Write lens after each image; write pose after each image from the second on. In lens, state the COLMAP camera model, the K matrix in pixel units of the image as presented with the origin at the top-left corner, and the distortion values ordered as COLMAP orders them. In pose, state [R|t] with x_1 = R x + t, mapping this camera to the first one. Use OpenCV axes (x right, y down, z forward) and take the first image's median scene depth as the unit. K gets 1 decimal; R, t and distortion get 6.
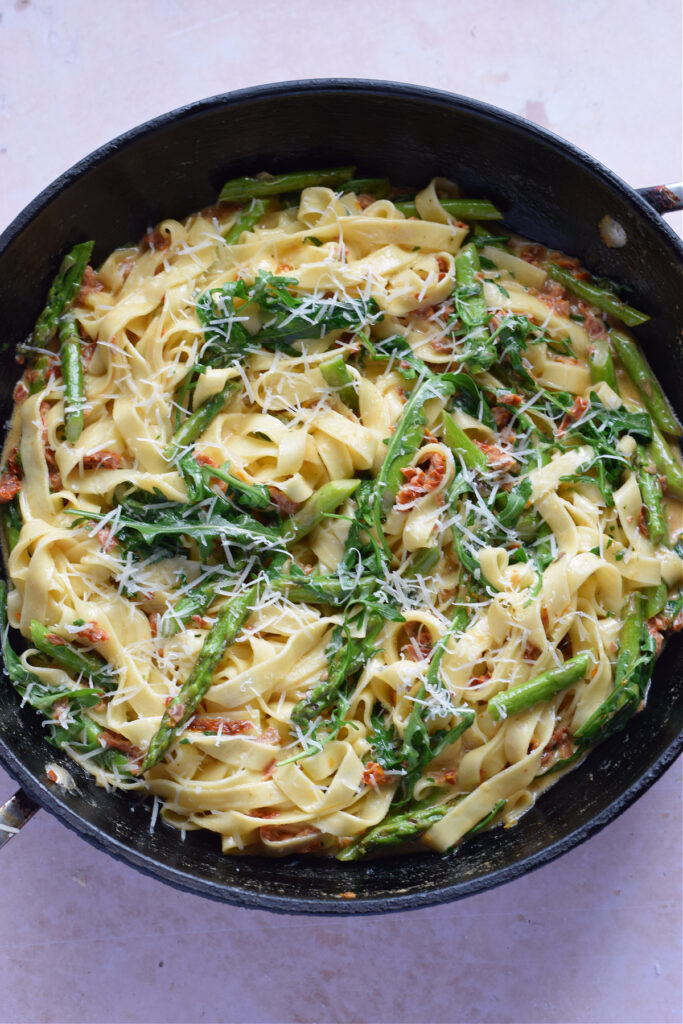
lens RADIAL K [[2365.0, 0, 341.5], [0, 2365.0, 512.0], [0, 0, 1]] dist [-0.021070, -0.726529]
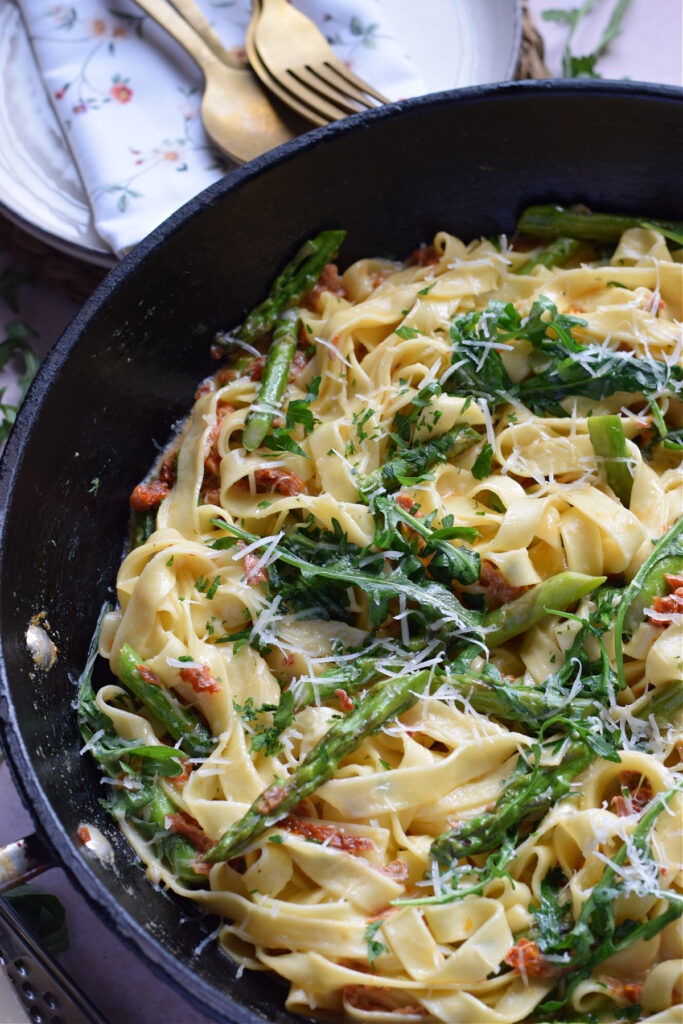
lens RADIAL K [[2365.0, 0, 341.5], [0, 2365.0, 512.0], [0, 0, 1]] dist [-0.021070, -0.726529]
pose [[0.955015, 0.206746, -0.212609, 0.081152], [-0.260486, 0.927491, -0.268157, 0.186110], [0.141752, 0.311475, 0.939622, 0.296998]]
